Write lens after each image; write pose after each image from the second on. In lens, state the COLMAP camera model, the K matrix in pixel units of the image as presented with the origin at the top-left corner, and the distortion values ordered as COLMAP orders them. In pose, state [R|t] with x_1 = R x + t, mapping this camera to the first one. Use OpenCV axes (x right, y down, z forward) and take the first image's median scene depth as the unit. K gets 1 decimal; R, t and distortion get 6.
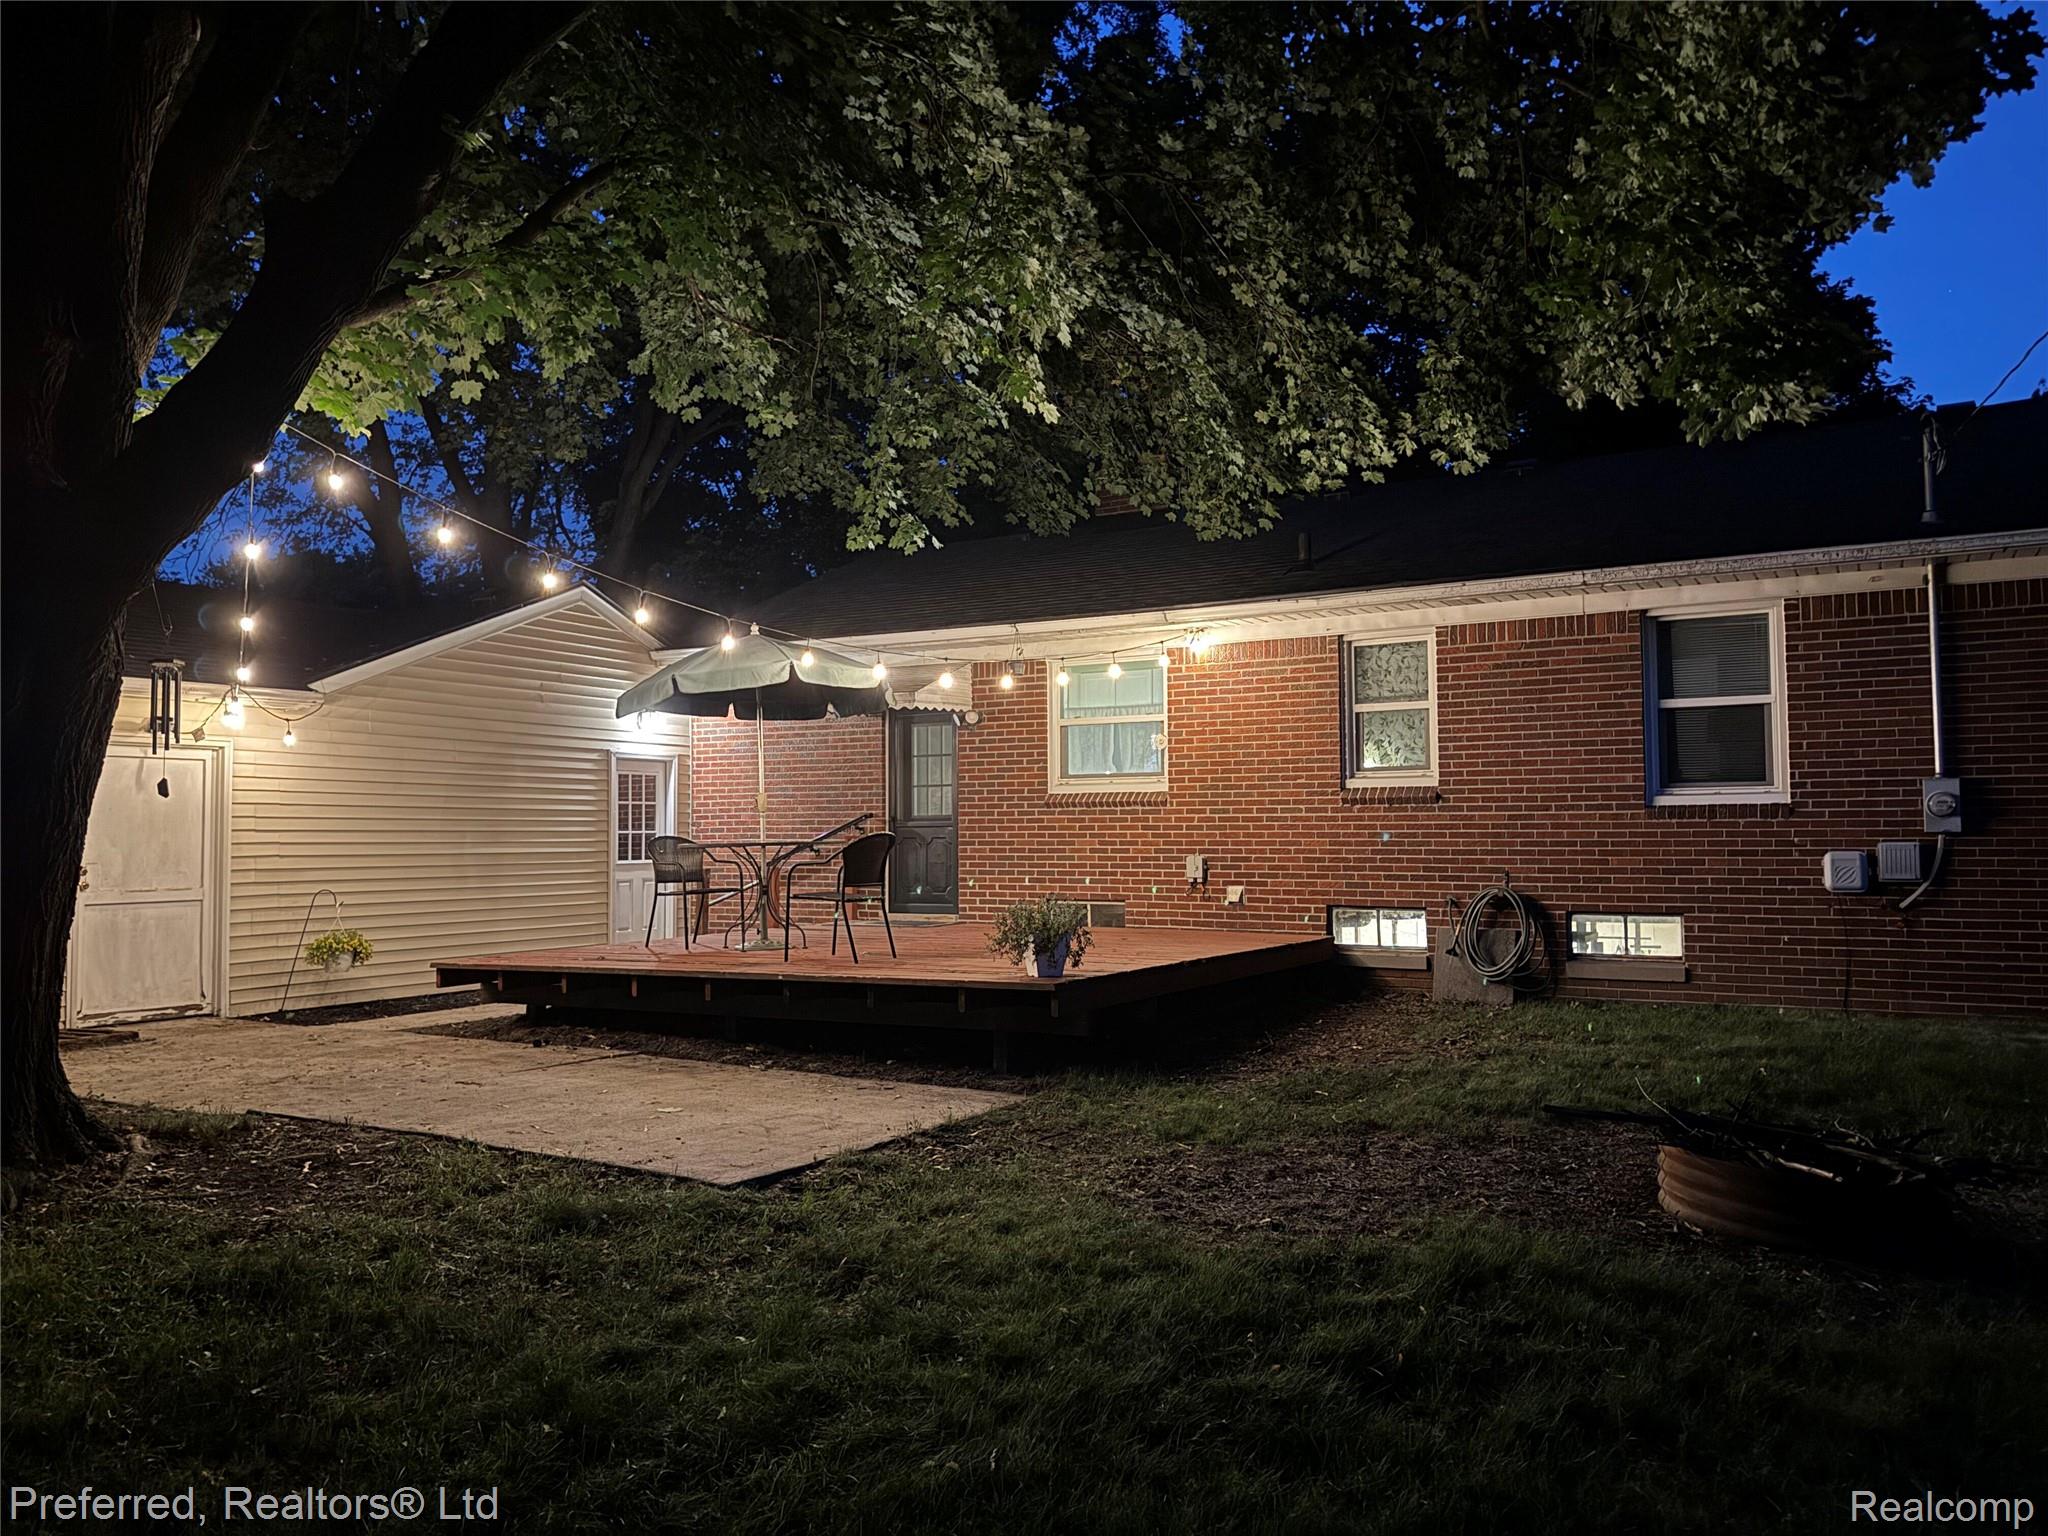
lens RADIAL K [[1447.0, 0, 1024.0], [0, 1447.0, 768.0], [0, 0, 1]] dist [0.102528, -0.146888]
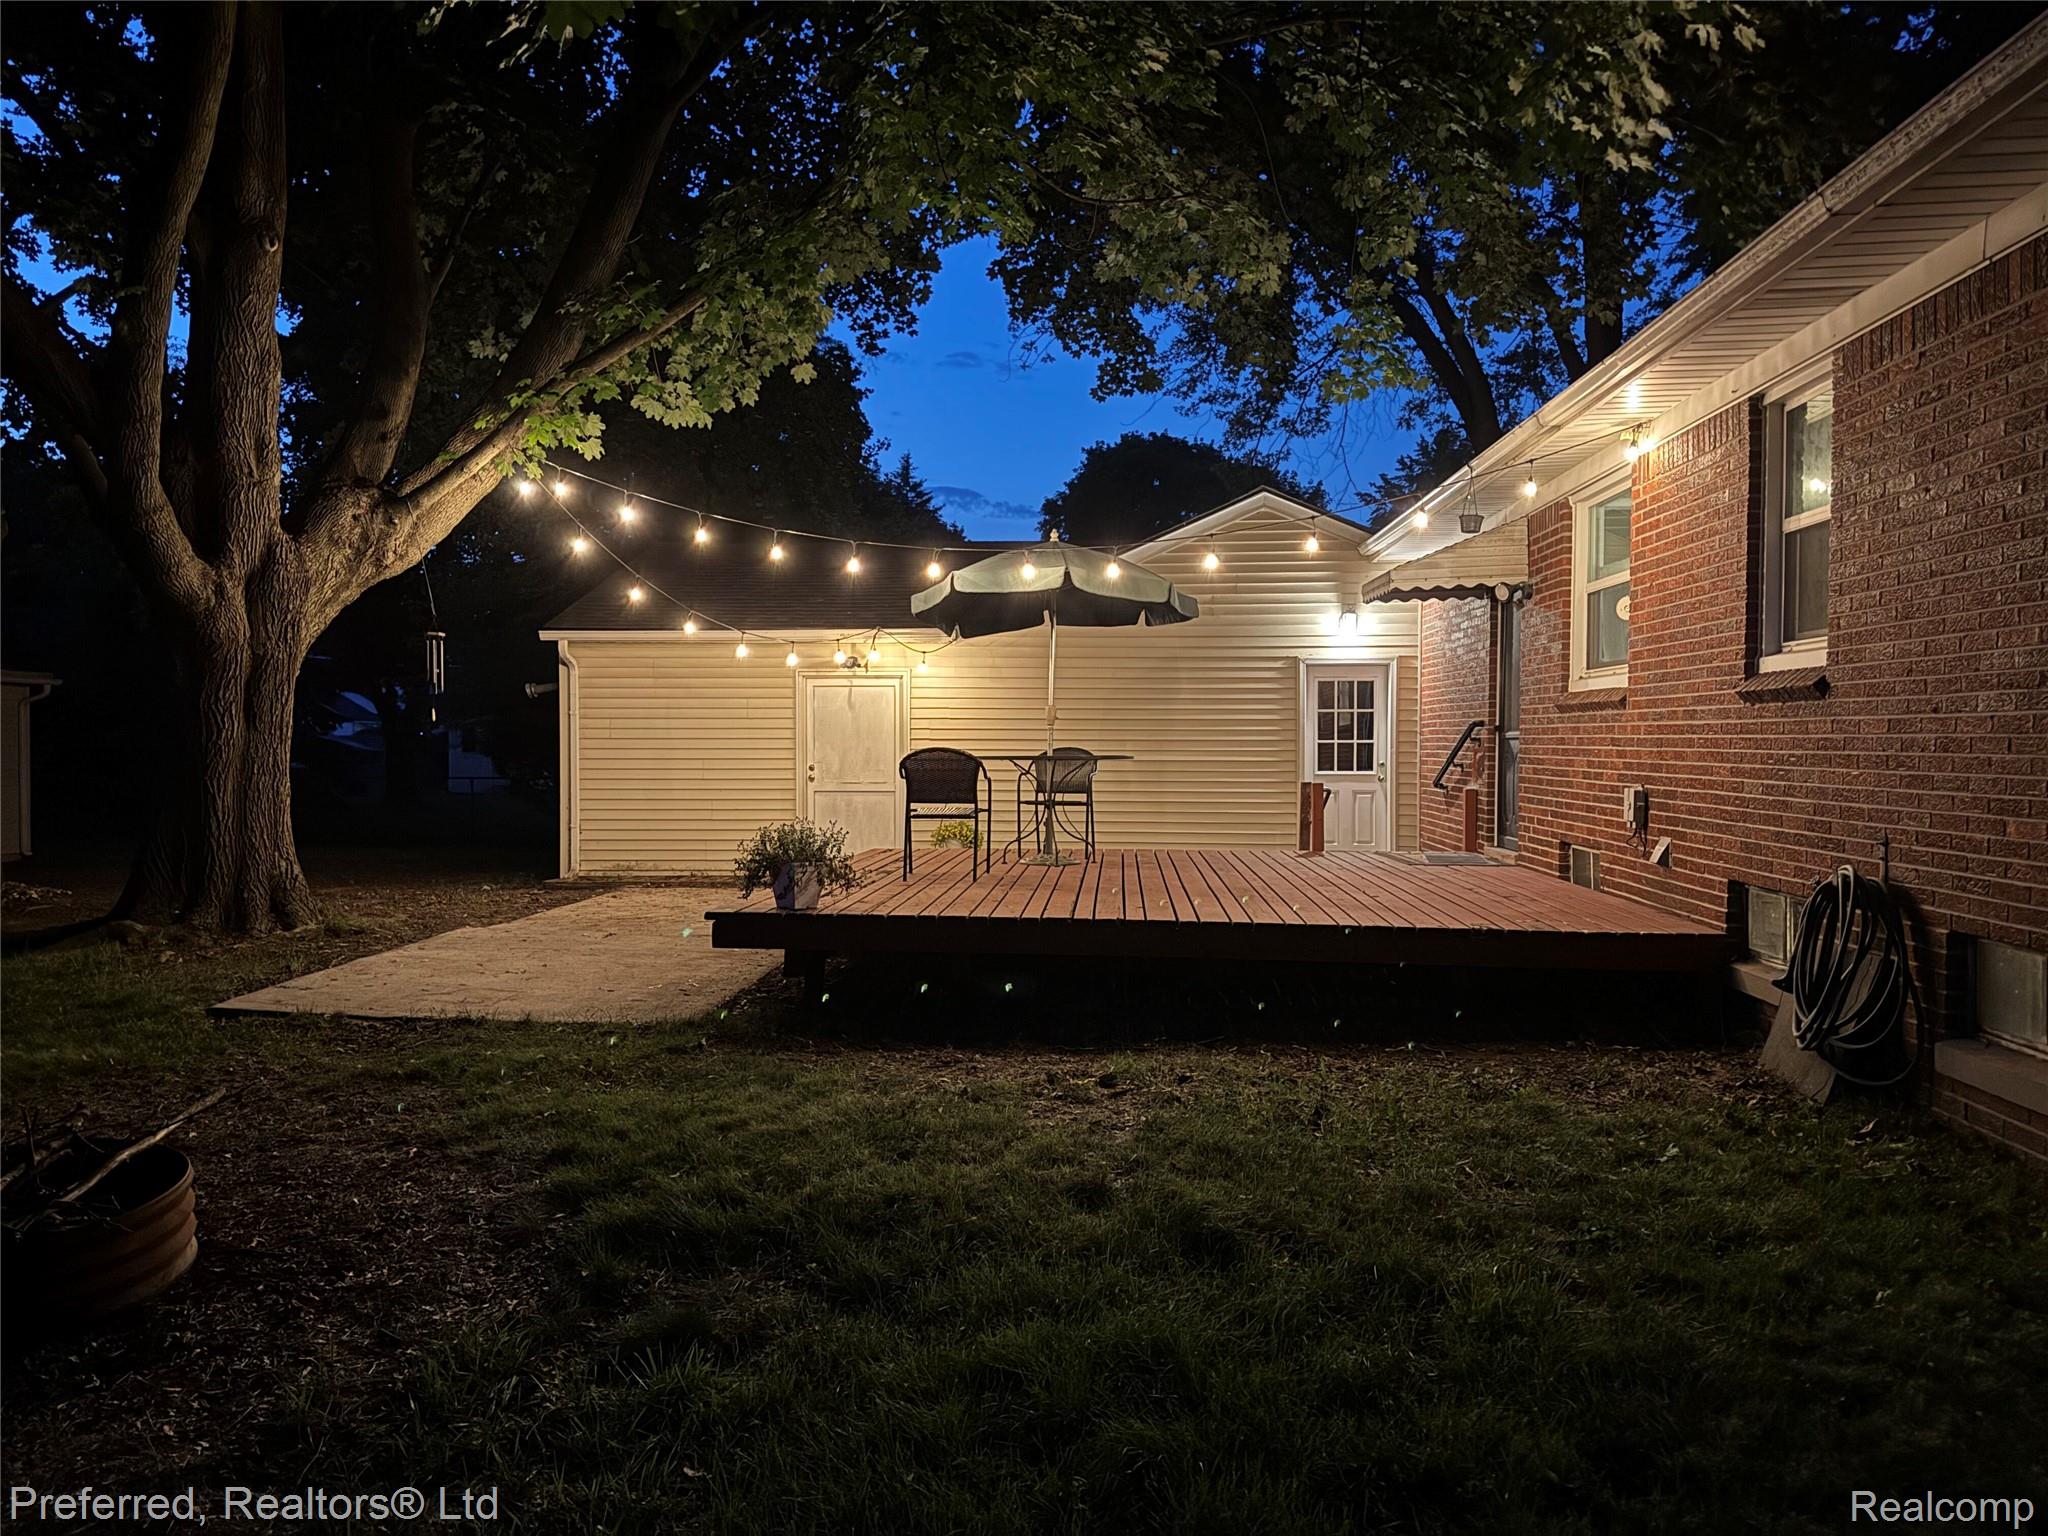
lens RADIAL K [[1431.5, 0, 1021.2], [0, 1431.5, 787.7], [0, 0, 1]] dist [0.095977, 0.000804]
pose [[0.431308, 0.035360, -0.901512, 0.549975], [0.039042, 0.997564, 0.057806, 0.012993], [0.901360, -0.060129, 0.428877, 0.455749]]
